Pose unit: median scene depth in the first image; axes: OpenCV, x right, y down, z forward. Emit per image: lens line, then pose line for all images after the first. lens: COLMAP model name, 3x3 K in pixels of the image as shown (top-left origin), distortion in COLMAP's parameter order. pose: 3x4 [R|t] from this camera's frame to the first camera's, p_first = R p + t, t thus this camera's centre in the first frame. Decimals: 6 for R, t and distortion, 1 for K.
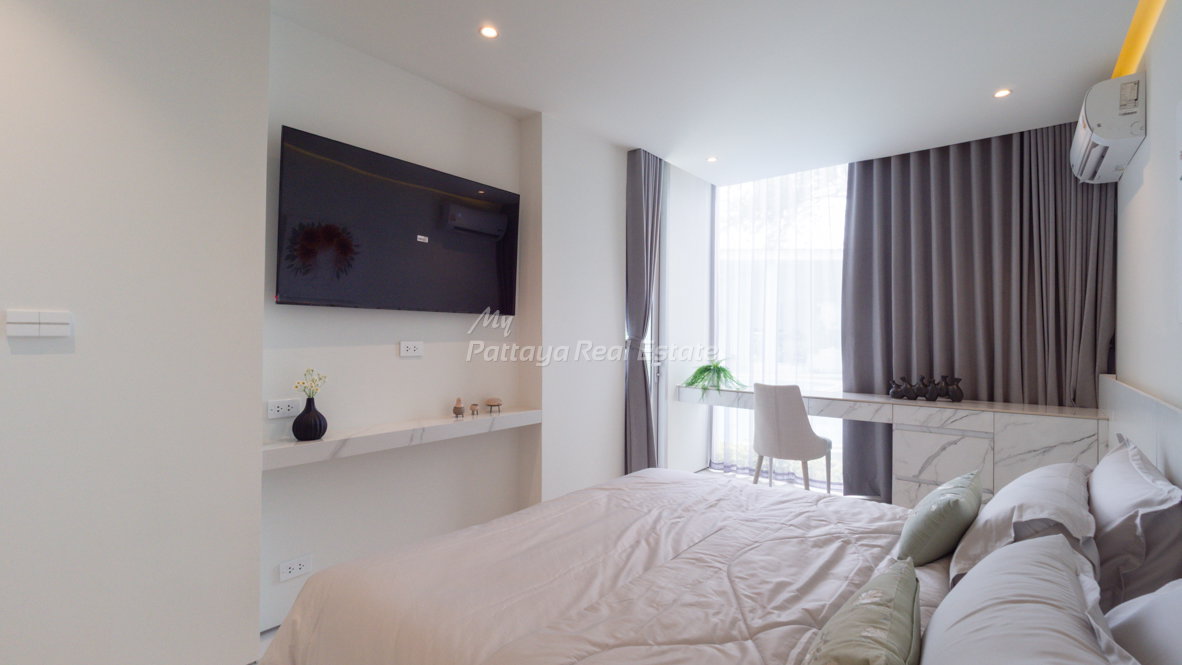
lens RADIAL K [[519.5, 0, 591.0], [0, 519.5, 332.5], [0, 0, 1]] dist [0.016070, -0.000067]
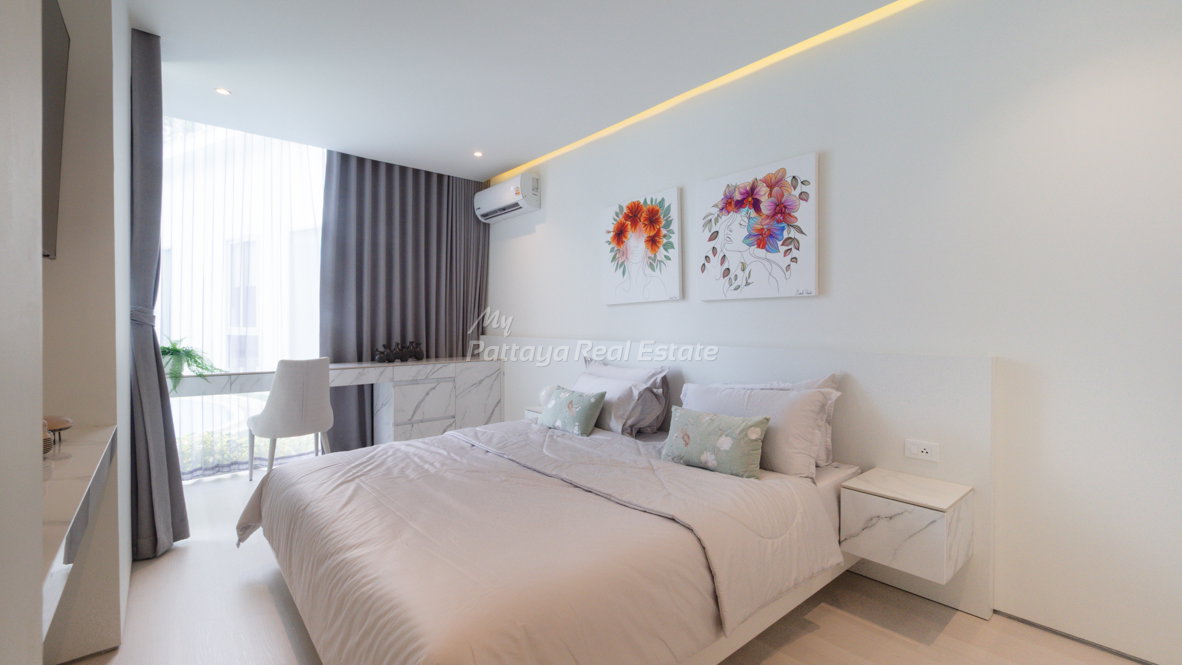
lens RADIAL K [[502.7, 0, 591.0], [0, 502.7, 332.5], [0, 0, 1]] dist [-0.000352, -0.000057]
pose [[0.183801, -0.024761, 0.982652, -0.479257], [-0.010840, 0.999571, 0.027215, 0.018782], [-0.982904, -0.015654, 0.183453, 0.307118]]
